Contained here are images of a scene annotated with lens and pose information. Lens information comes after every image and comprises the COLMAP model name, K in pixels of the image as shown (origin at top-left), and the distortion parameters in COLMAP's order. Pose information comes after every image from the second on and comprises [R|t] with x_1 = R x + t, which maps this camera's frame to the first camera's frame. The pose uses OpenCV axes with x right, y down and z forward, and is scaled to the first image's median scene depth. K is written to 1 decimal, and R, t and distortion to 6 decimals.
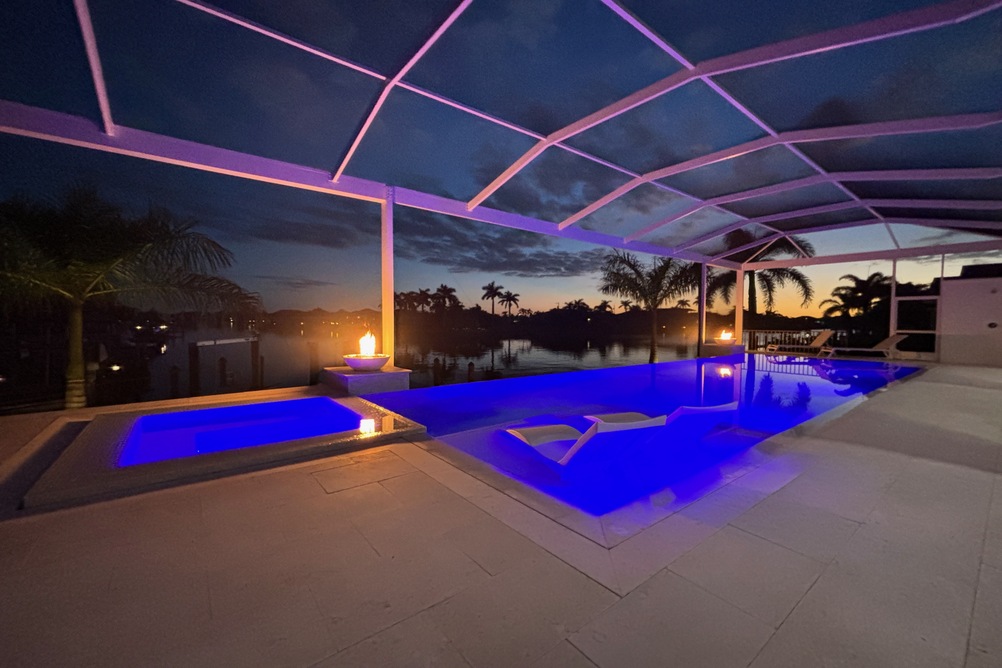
lens RADIAL K [[402.5, 0, 495.6], [0, 402.5, 334.1], [0, 0, 1]] dist [-0.001717, -0.000126]
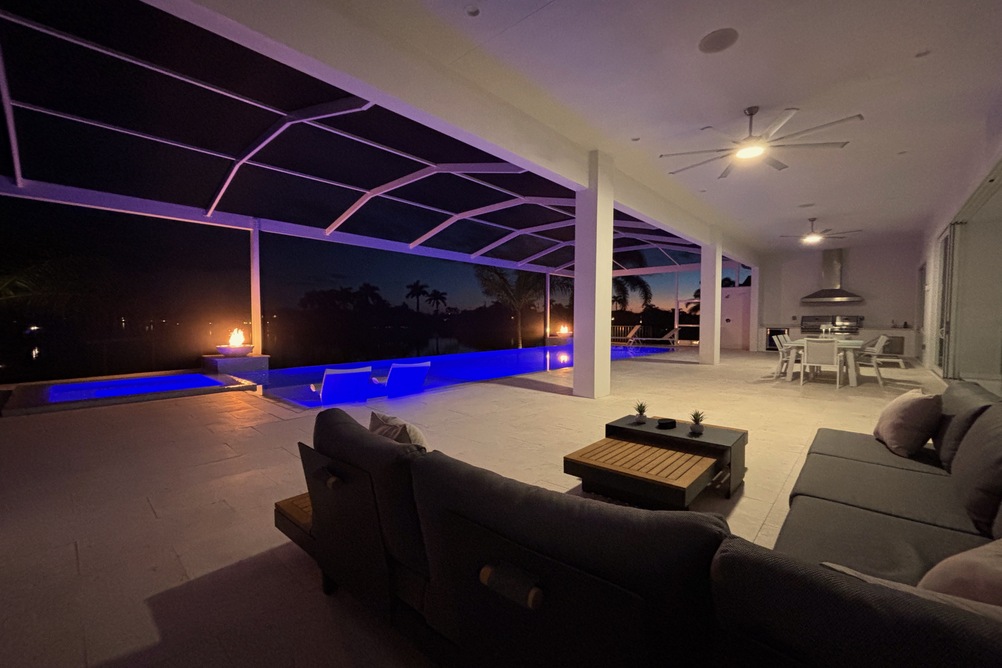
lens RADIAL K [[402.5, 0, 496.5], [0, 402.5, 331.1], [0, 0, 1]] dist [-0.001717, -0.000126]
pose [[0.985735, -0.009679, 0.168024, 0.064655], [0.010150, 0.999947, -0.001945, 0.003526], [-0.167996, 0.003622, 0.985781, -0.097652]]
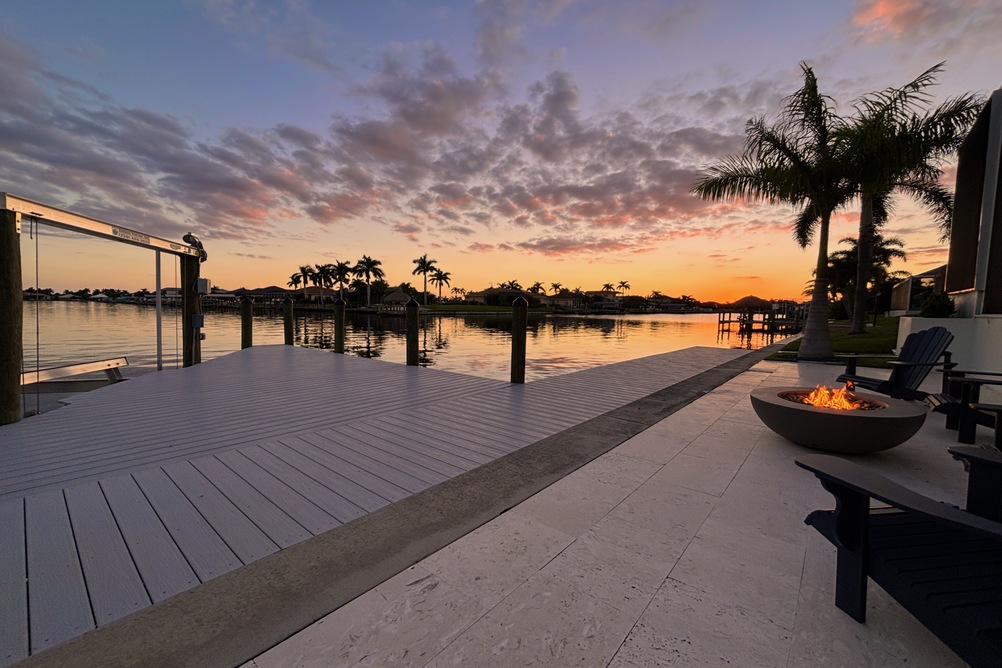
lens RADIAL K [[402.5, 0, 499.5], [0, 402.5, 343.6], [0, 0, 1]] dist [-0.001717, -0.000126]
pose [[0.981276, -0.009638, 0.192363, -0.064447], [-0.002496, 0.998027, 0.062735, 0.033636], [-0.192589, -0.062041, 0.979316, 0.323717]]
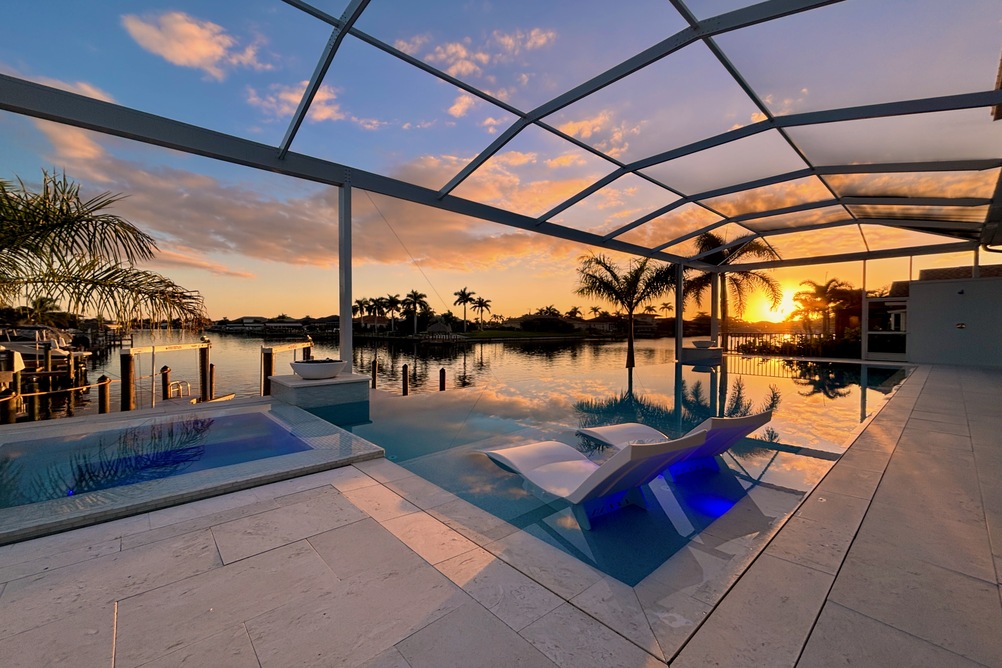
lens RADIAL K [[402.5, 0, 498.0], [0, 402.5, 338.4], [0, 0, 1]] dist [-0.001717, -0.000126]
pose [[0.997105, -0.005945, 0.075806, -0.001365], [0.006329, 0.999968, -0.004824, 0.002577], [-0.075775, 0.005290, 0.997111, 0.025510]]
